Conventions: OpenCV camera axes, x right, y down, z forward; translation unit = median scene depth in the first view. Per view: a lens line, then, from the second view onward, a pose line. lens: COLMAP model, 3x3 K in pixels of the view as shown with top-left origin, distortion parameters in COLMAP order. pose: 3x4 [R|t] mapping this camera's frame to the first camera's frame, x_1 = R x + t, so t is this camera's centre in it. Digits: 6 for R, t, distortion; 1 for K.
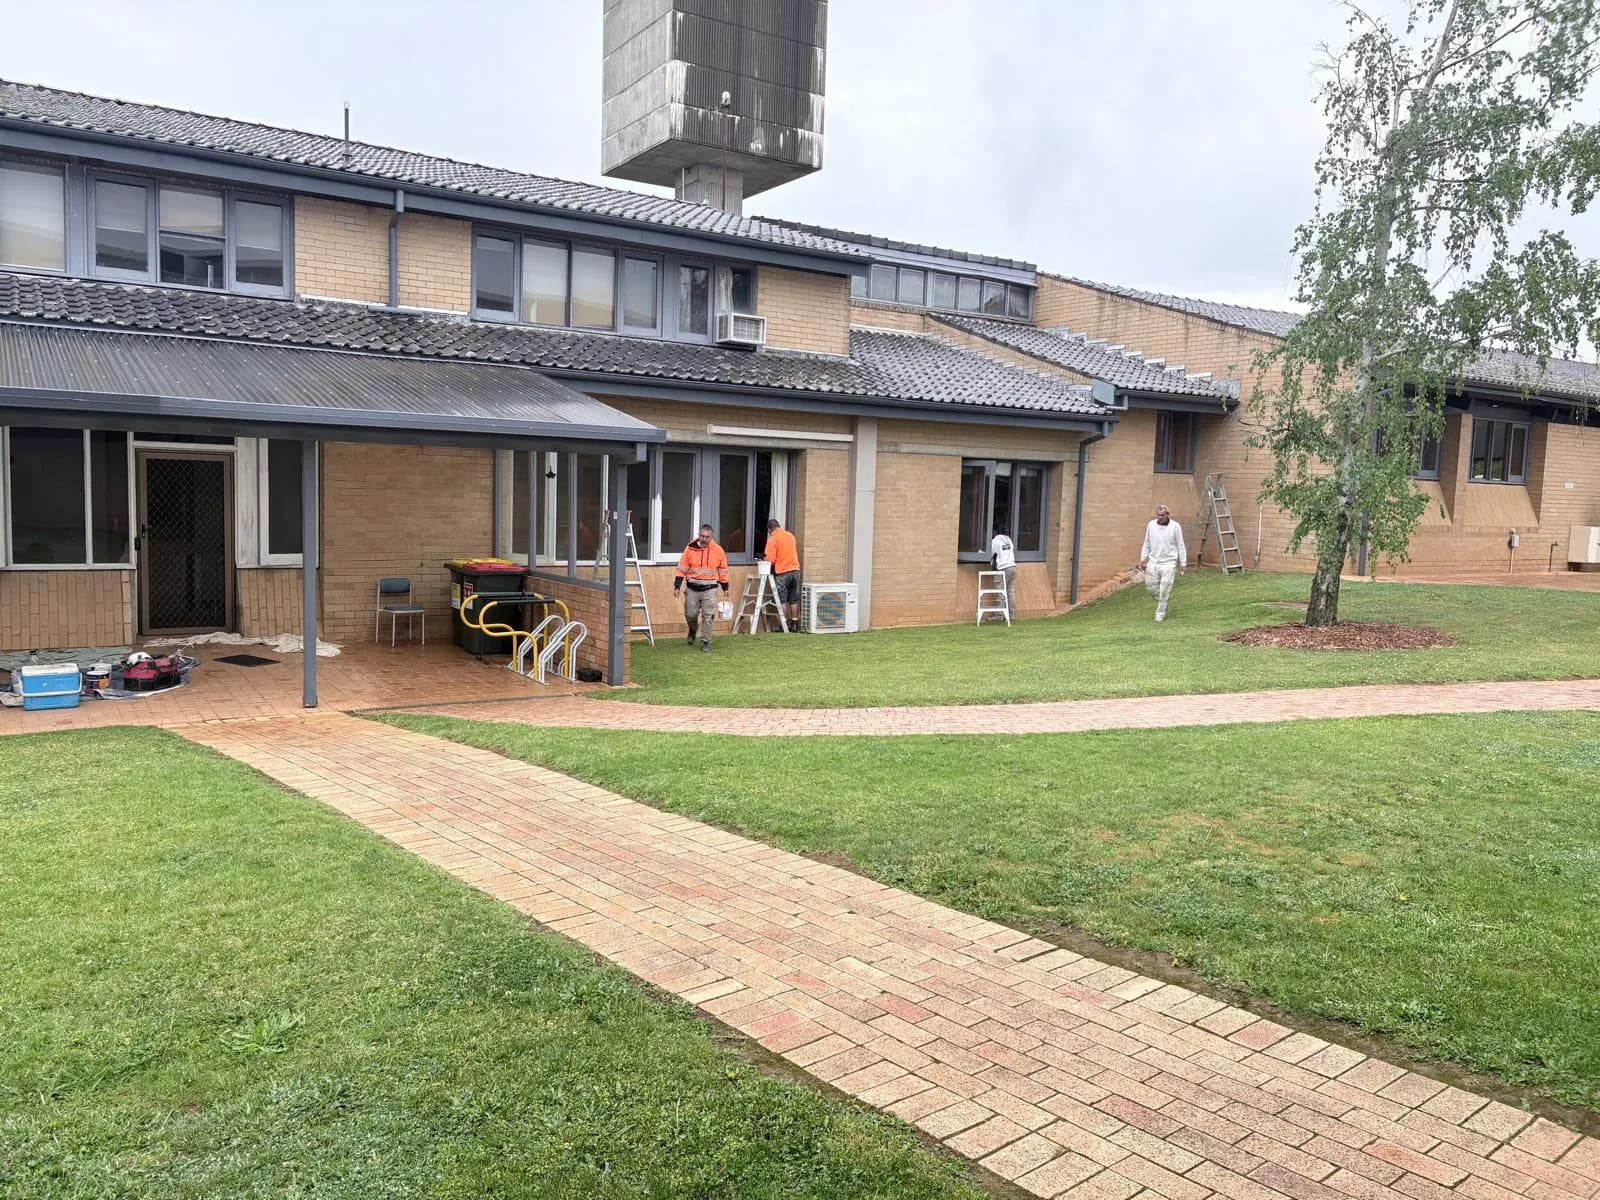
lens RADIAL K [[1293.6, 0, 837.6], [0, 1293.6, 594.8], [0, 0, 1]] dist [0.017371, 0.001507]
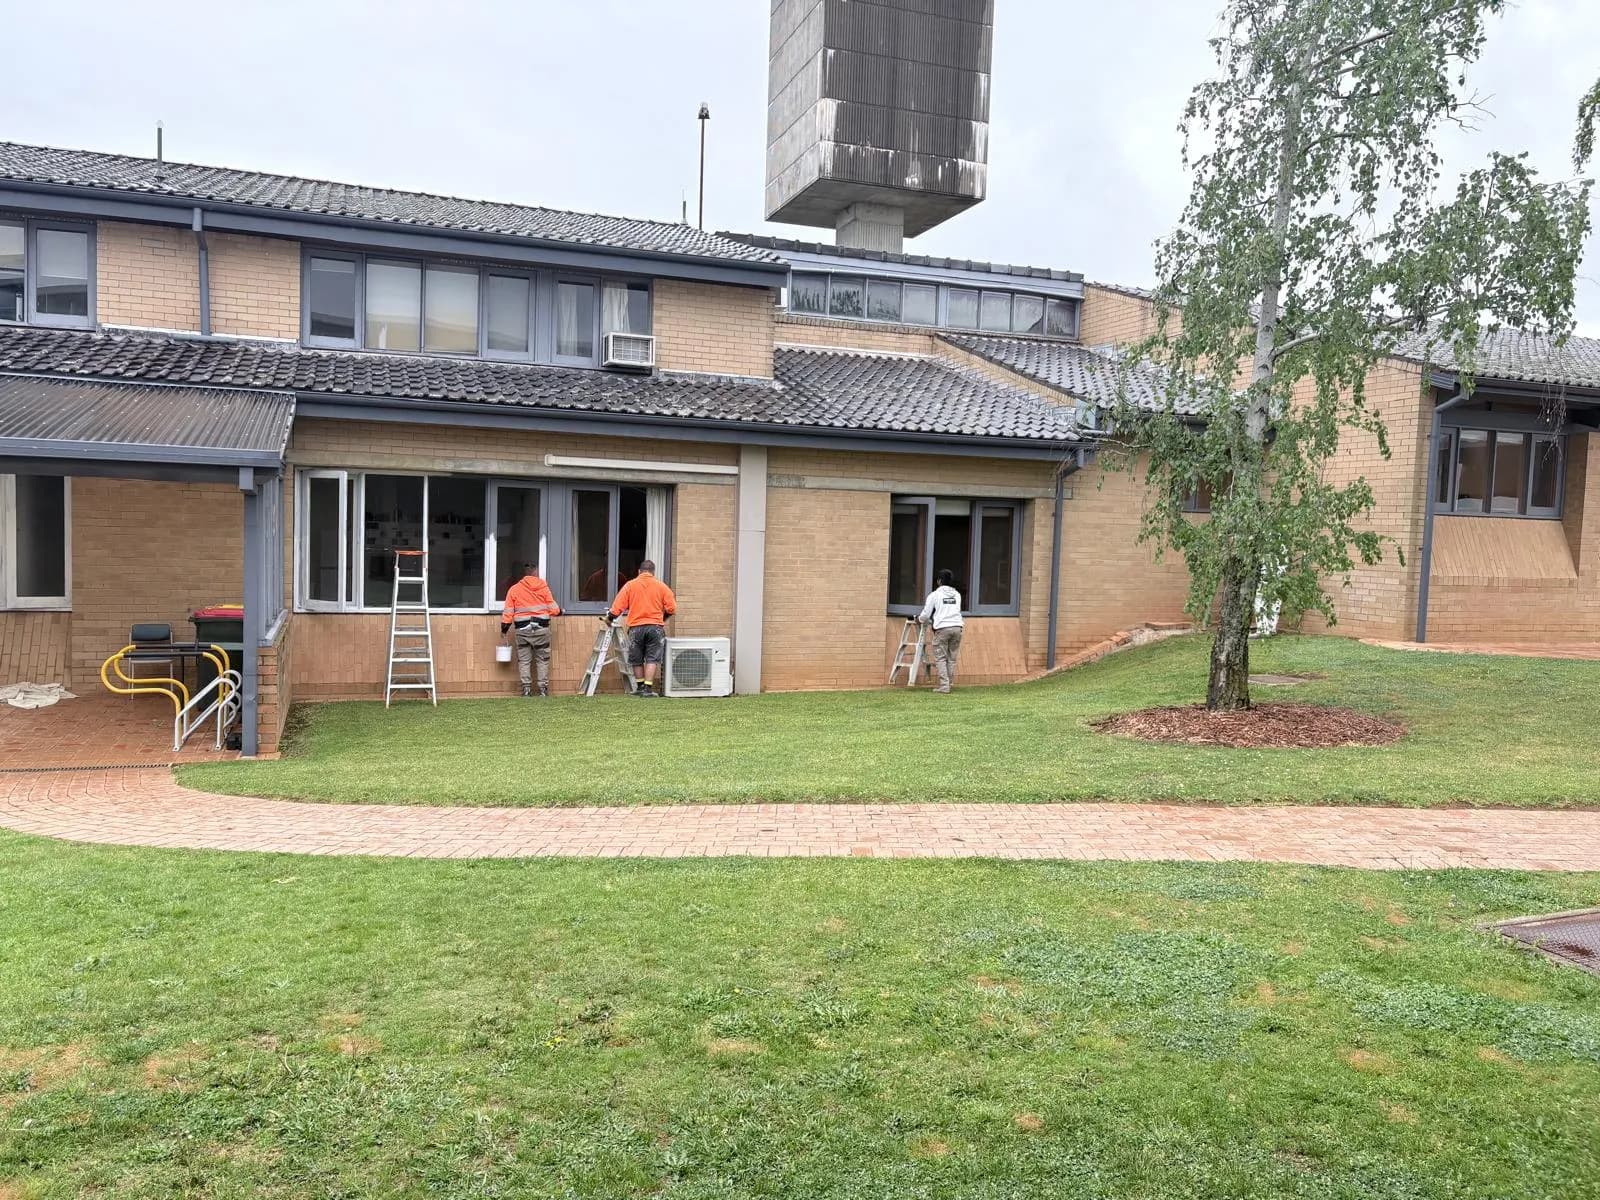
lens RADIAL K [[1288.9, 0, 800.0], [0, 1288.9, 600.0], [0, 0, 1]] dist [0.010948, 0.014949]
pose [[0.968465, 0.012020, -0.248861, 0.298061], [-0.020866, 0.999239, -0.032941, -0.008353], [0.248276, 0.037095, 0.967979, 0.203644]]
